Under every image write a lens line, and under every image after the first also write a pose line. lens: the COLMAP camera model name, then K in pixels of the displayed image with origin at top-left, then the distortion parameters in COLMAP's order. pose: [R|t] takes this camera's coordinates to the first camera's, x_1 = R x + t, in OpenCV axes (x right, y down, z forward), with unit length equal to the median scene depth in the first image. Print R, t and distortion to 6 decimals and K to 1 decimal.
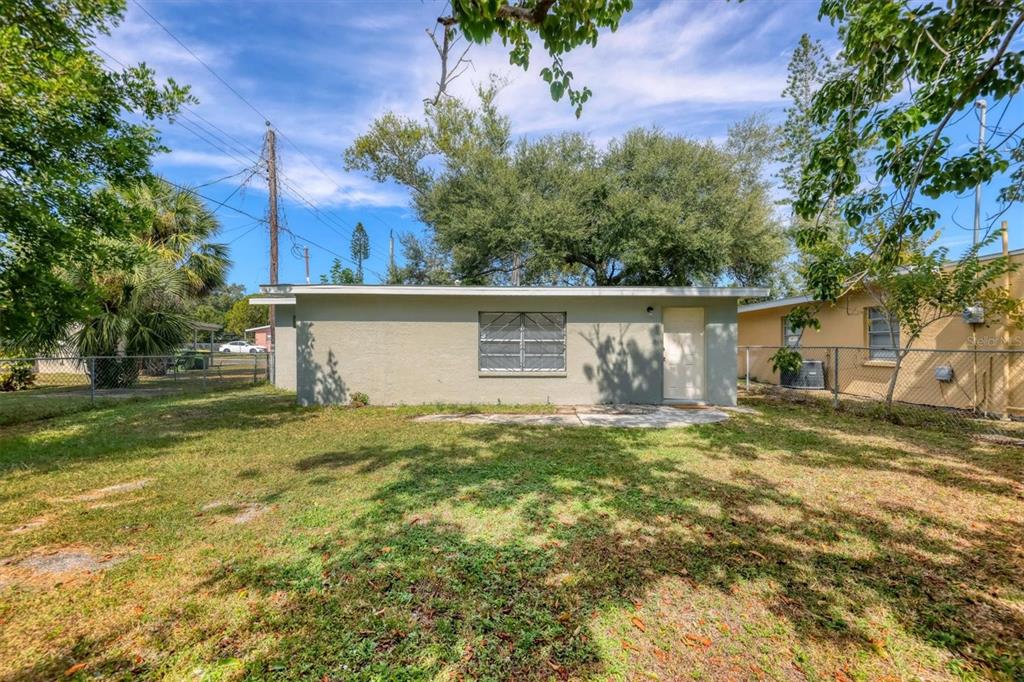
lens RADIAL K [[429.1, 0, 516.0], [0, 429.1, 344.7], [0, 0, 1]] dist [0.000688, -0.000105]
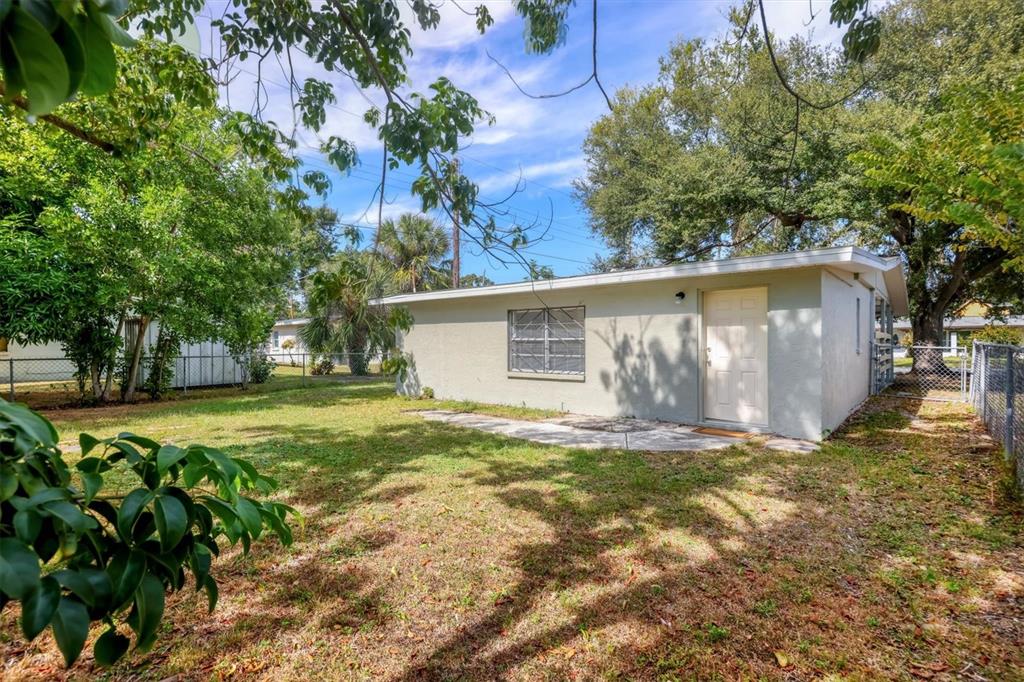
lens RADIAL K [[509.0, 0, 512.0], [0, 509.0, 341.0], [0, 0, 1]] dist [0.001044, -0.000220]
pose [[0.726582, -0.010559, -0.686999, 0.704103], [0.008155, 0.999944, -0.006744, -0.002243], [0.687032, -0.000703, 0.726627, 0.178373]]
